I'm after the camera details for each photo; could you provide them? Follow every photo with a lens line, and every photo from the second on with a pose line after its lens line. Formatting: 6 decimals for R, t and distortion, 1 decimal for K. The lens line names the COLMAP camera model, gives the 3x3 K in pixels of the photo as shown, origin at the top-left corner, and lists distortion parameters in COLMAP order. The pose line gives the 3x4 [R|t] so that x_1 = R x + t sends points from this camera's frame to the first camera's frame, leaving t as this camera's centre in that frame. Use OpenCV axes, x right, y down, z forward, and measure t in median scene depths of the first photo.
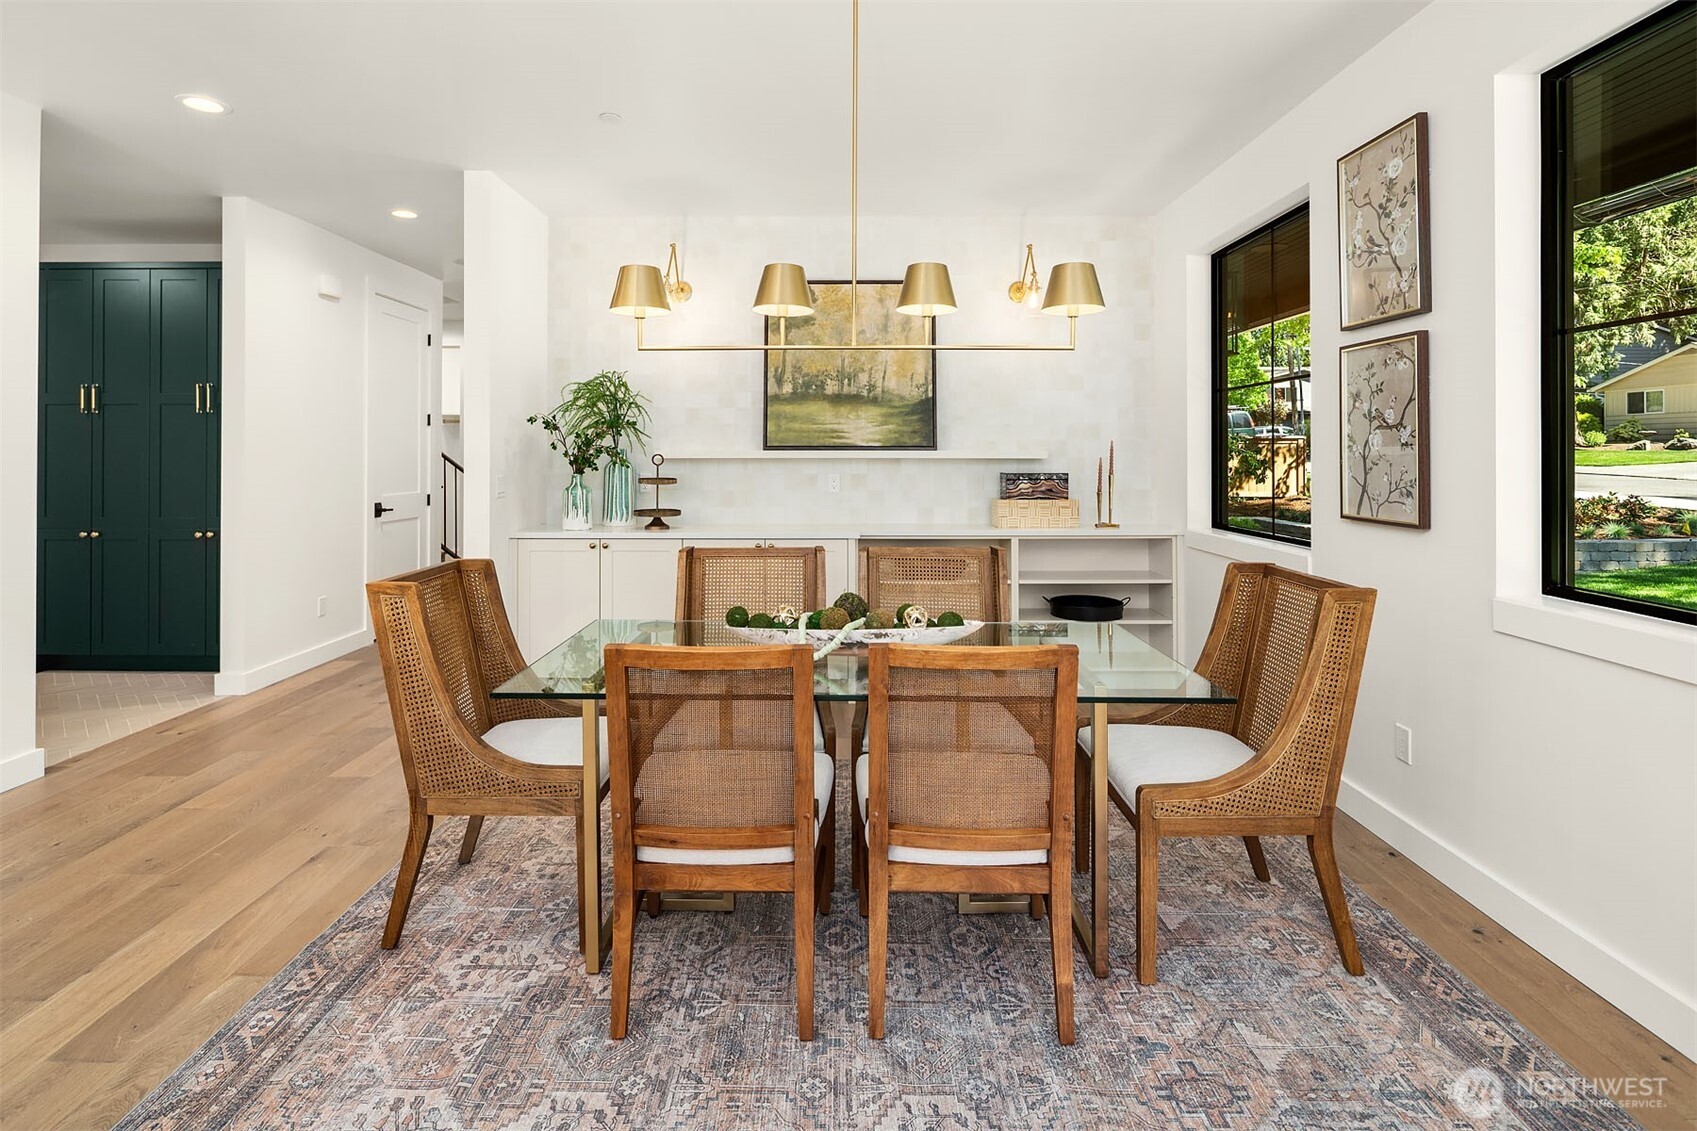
lens RADIAL K [[888.7, 0, 850.7], [0, 888.7, 449.5], [0, 0, 1]] dist [0.000132, -0.002308]
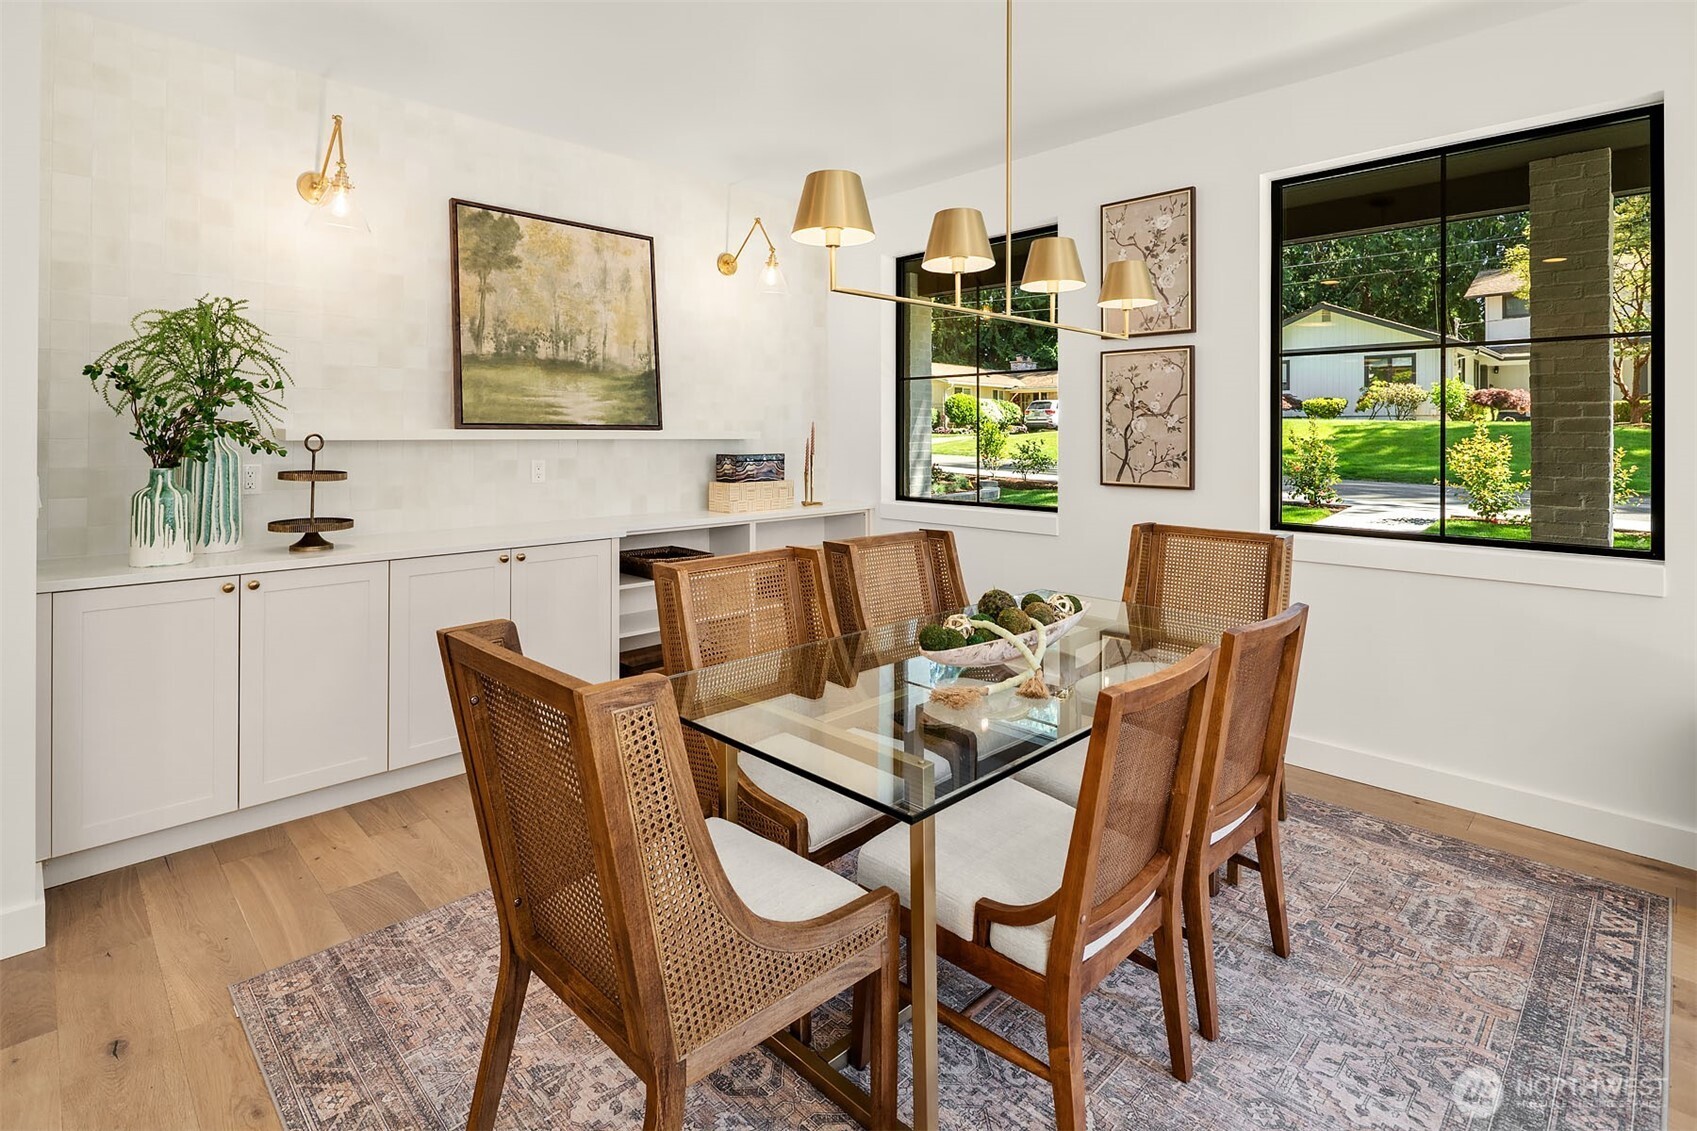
lens RADIAL K [[836.4, 0, 958.0], [0, 836.4, 428.4], [0, 0, 1]] dist [-0.000294, -0.001340]
pose [[0.681354, 0.006192, 0.731927, -0.340853], [-0.005393, 0.999980, -0.003439, 0.000499], [-0.731934, -0.001604, 0.681374, 0.238640]]
